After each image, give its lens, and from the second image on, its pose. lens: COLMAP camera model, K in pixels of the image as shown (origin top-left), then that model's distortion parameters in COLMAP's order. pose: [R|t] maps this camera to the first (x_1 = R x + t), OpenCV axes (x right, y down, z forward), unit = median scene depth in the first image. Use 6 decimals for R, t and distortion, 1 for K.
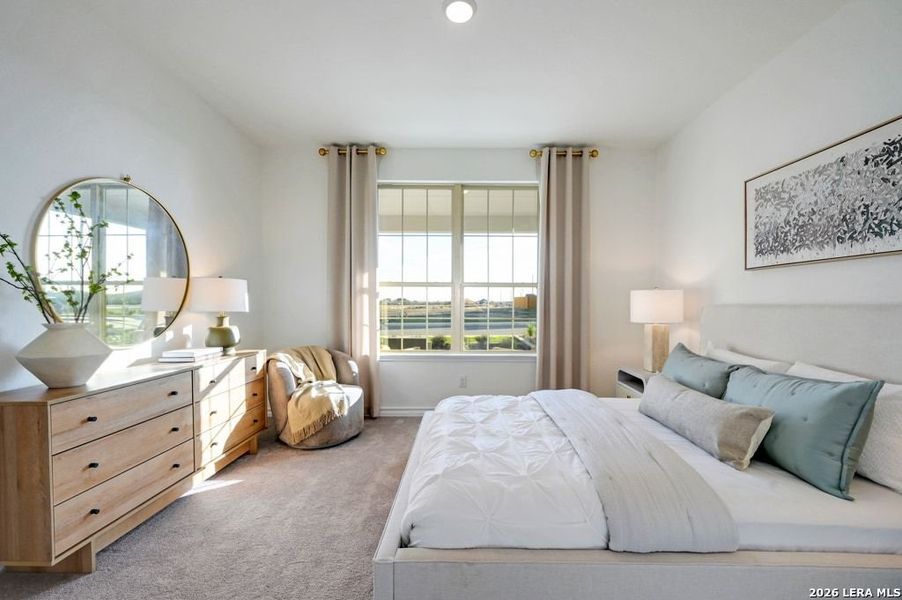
lens RADIAL K [[368.5, 0, 452.4], [0, 368.5, 305.4], [0, 0, 1]] dist [0.000025, 0.000193]
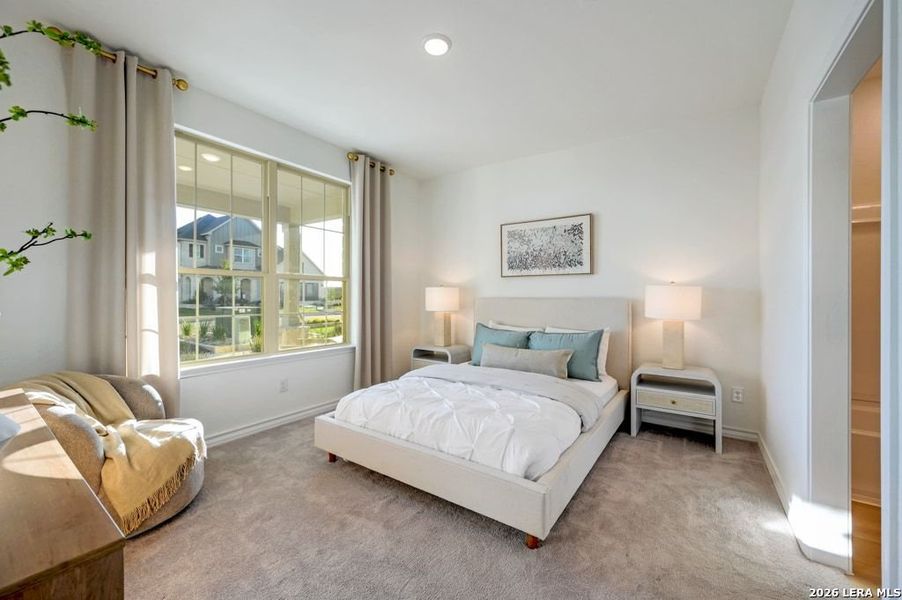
lens RADIAL K [[360.5, 0, 452.2], [0, 360.5, 297.0], [0, 0, 1]] dist [-0.001725, -0.000190]
pose [[0.558699, -0.003396, 0.829363, -0.678518], [0.005410, 0.999985, 0.000450, -0.006401], [-0.829353, 0.004235, 0.558709, 0.253816]]
